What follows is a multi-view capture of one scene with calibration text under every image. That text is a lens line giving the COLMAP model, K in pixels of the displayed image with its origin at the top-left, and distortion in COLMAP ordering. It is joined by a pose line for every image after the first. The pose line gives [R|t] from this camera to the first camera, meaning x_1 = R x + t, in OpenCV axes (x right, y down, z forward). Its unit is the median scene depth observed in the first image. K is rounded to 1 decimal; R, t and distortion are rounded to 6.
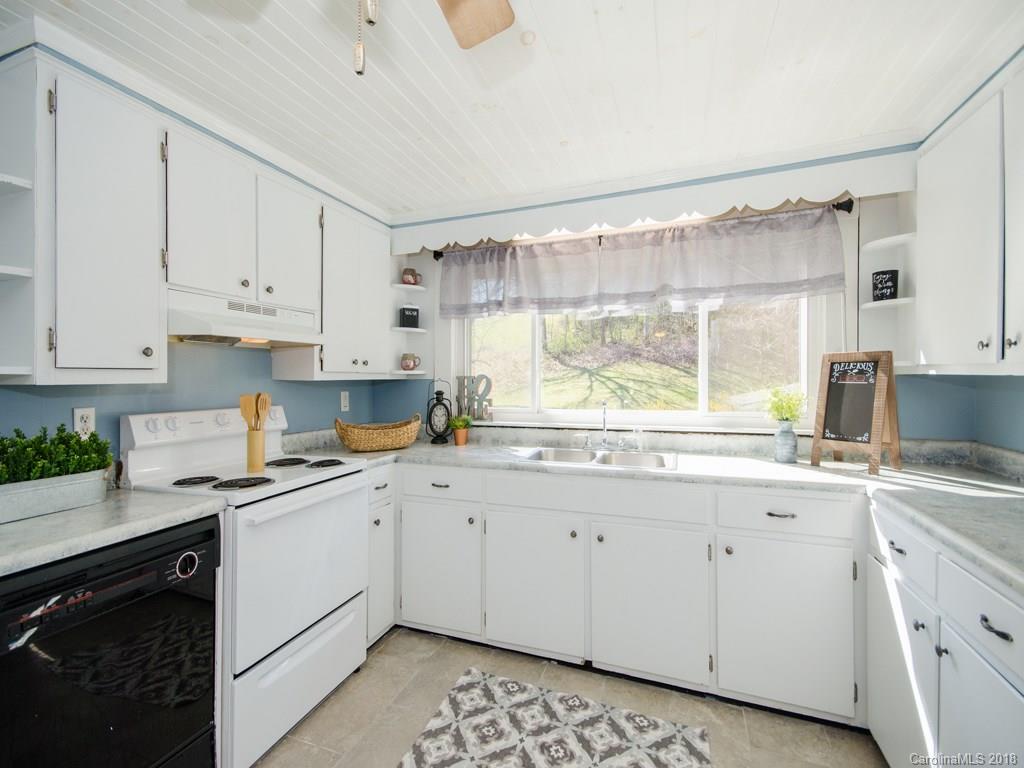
lens RADIAL K [[520.3, 0, 512.0], [0, 520.3, 384.0], [0, 0, 1]] dist [0.020721, -0.000039]
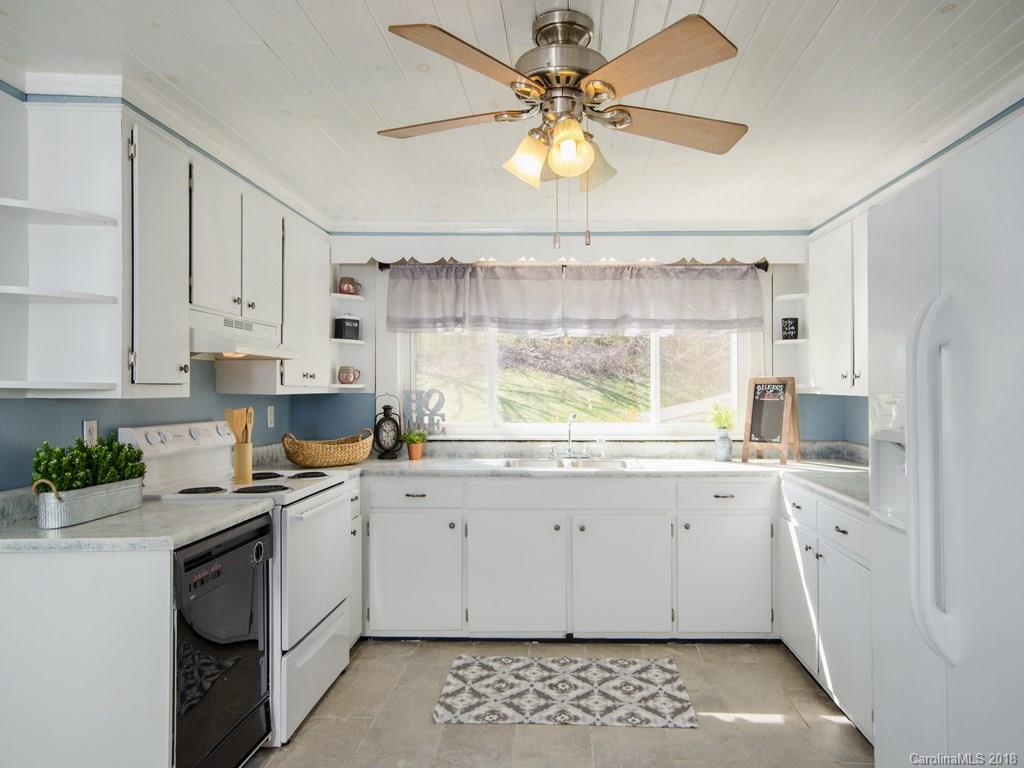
lens RADIAL K [[629.4, 0, 512.0], [0, 629.4, 384.0], [0, 0, 1]] dist [-0.002877, -0.000199]
pose [[0.981006, 0.008349, 0.193798, -0.243773], [-0.004002, 0.999732, -0.022813, -0.002061], [-0.193937, 0.021604, 0.980776, -0.355503]]
